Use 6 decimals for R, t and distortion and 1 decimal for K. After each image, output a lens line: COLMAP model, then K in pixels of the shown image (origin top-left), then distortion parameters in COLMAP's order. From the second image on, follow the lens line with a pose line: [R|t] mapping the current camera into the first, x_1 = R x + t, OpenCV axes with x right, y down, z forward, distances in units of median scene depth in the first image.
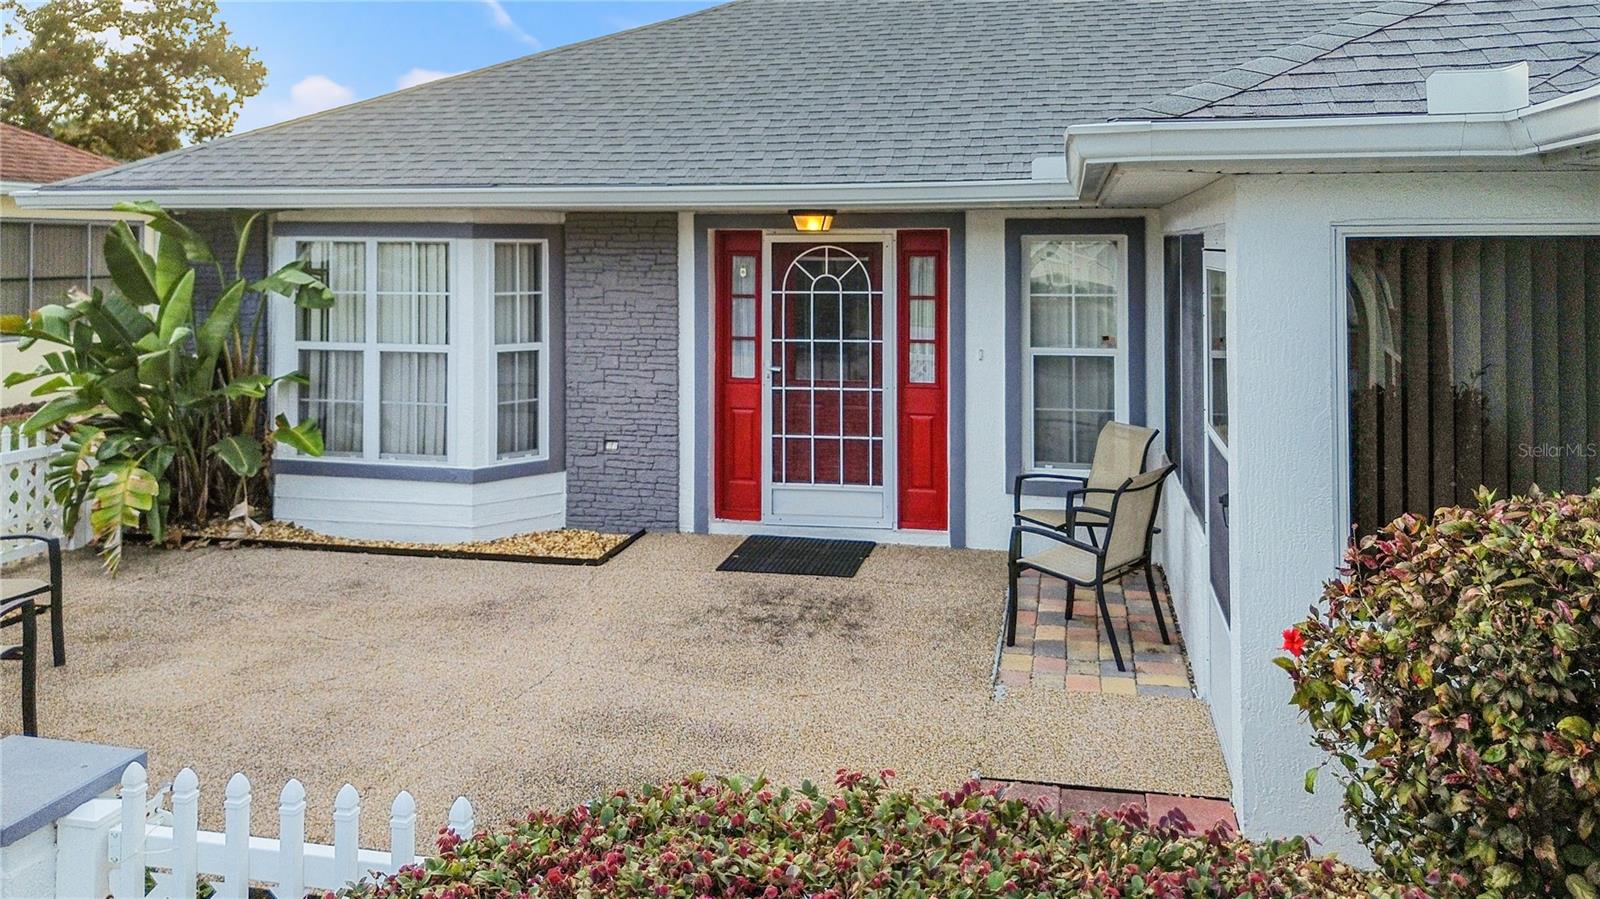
lens RADIAL K [[1180.5, 0, 798.4], [0, 1180.5, 237.2], [0, 0, 1]] dist [0.051139, -0.059273]
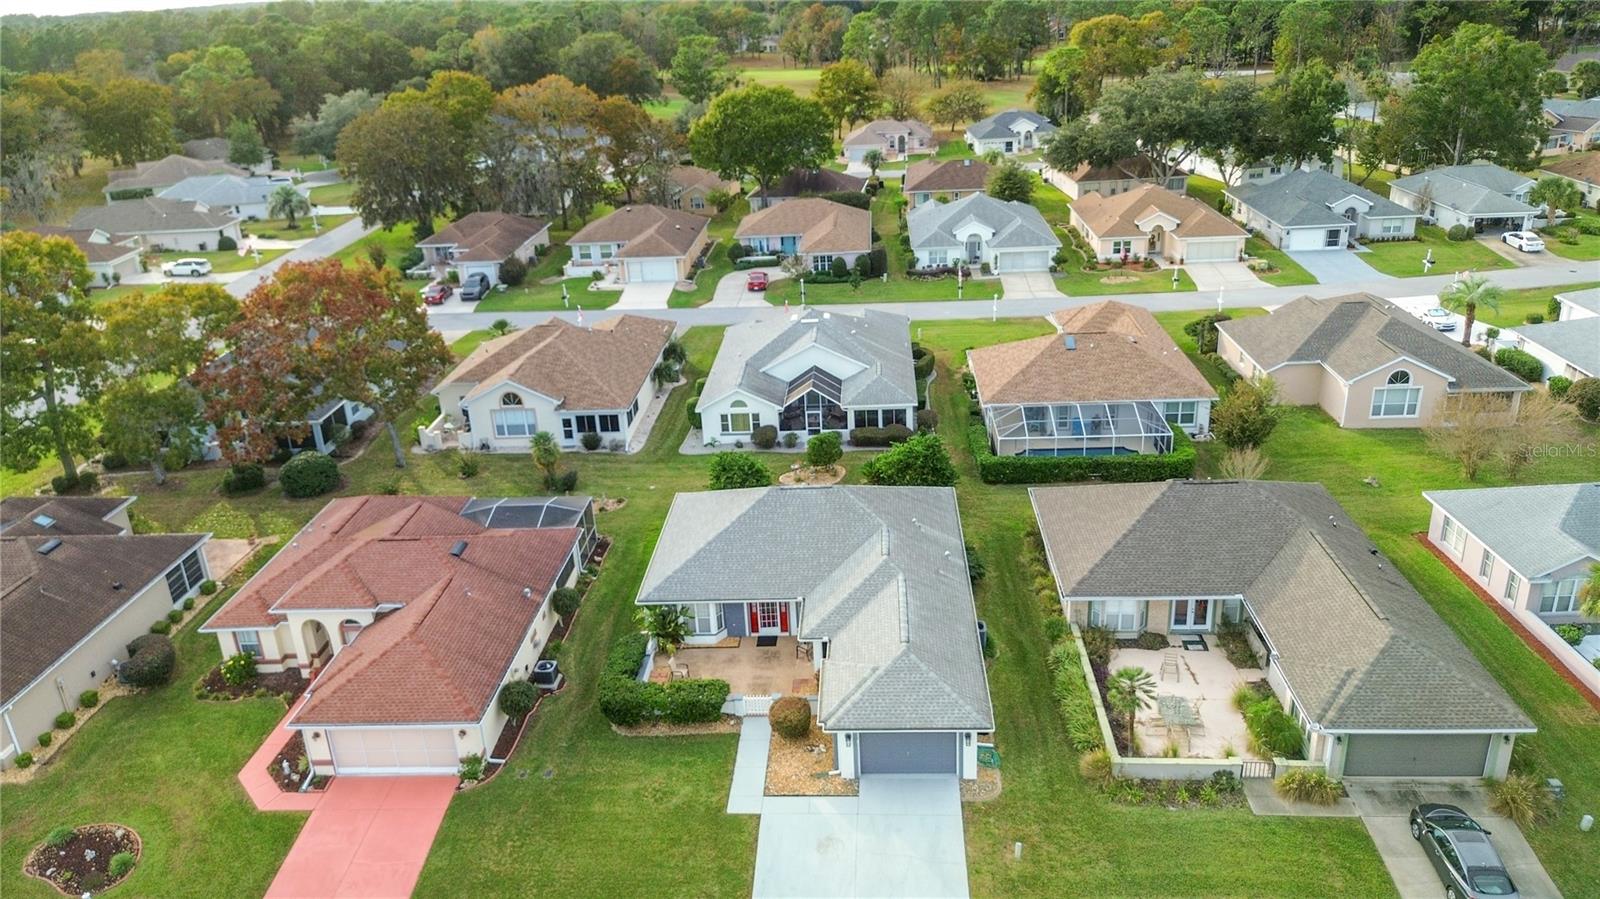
lens RADIAL K [[1136.8, 0, 800.0], [0, 1136.8, 449.5], [0, 0, 1]] dist [0.056598, -0.051504]
pose [[0.984962, -0.110525, 0.132797, -0.523917], [0.050682, 0.919636, 0.389488, -3.062168], [-0.165173, -0.376900, 0.911408, -4.267257]]
